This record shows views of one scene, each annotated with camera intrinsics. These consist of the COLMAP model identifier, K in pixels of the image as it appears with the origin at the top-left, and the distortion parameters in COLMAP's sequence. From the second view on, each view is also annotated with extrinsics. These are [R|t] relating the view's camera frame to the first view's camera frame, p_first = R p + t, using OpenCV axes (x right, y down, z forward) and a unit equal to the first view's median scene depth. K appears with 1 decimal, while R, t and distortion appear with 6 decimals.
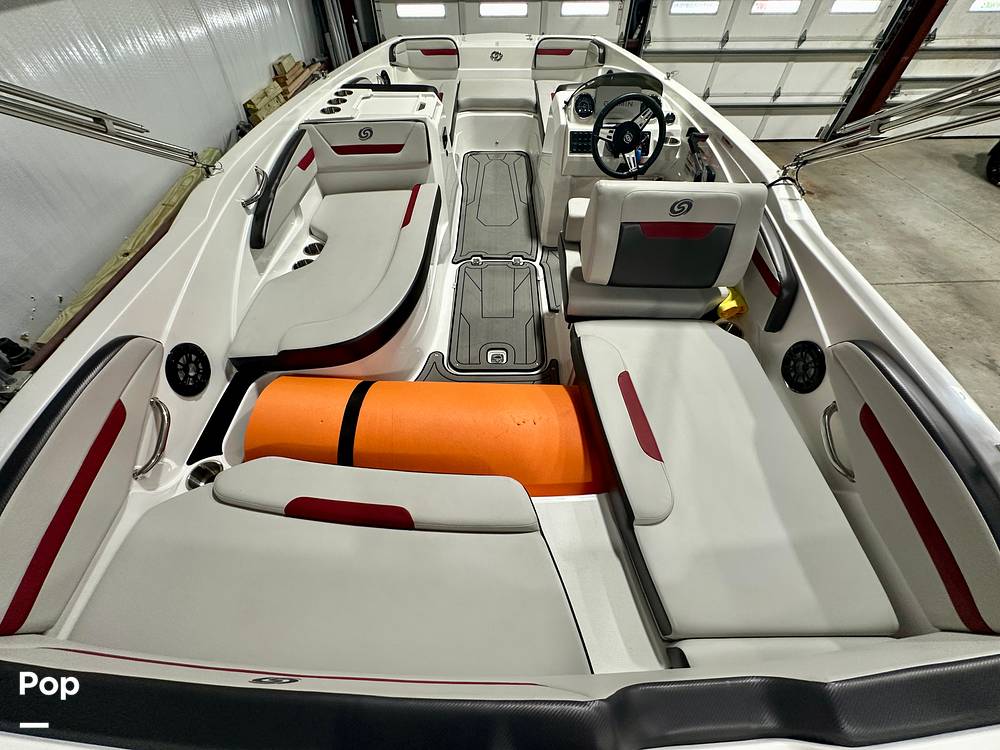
lens RADIAL K [[402.4, 0, 498.0], [0, 402.4, 376.6], [0, 0, 1]] dist [0.000034, 0.000462]
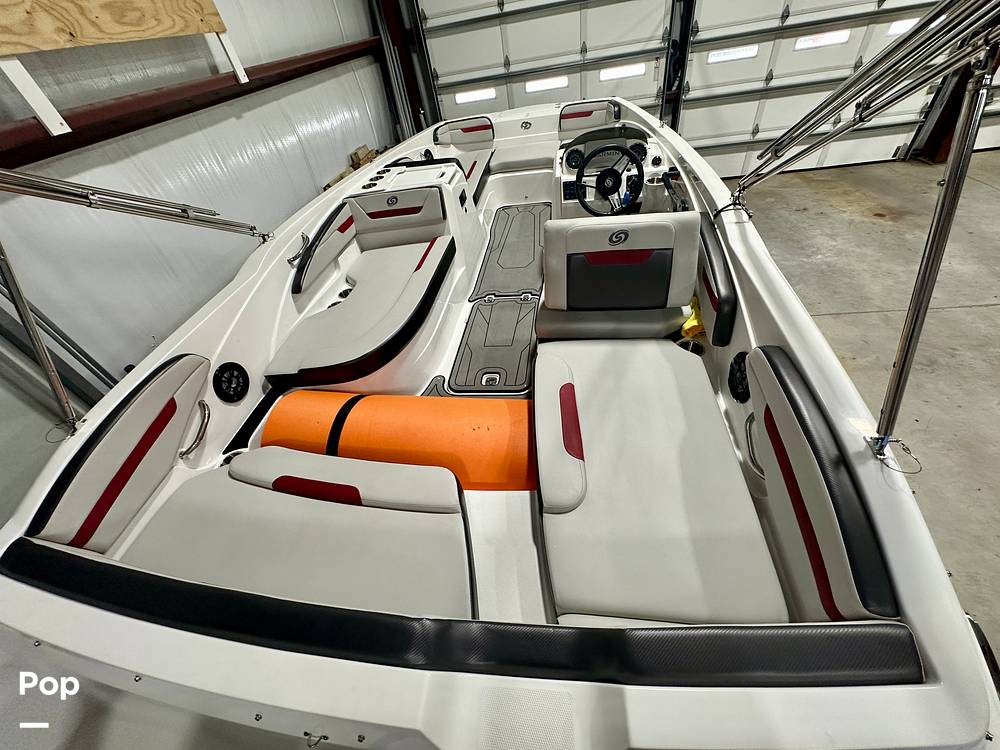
lens RADIAL K [[402.4, 0, 498.0], [0, 402.4, 376.6], [0, 0, 1]] dist [0.000034, 0.000462]
pose [[0.979891, -0.007102, -0.199407, 0.240592], [-0.015166, 0.993825, -0.109919, 0.064897], [0.198957, 0.110733, 0.973732, -0.080633]]
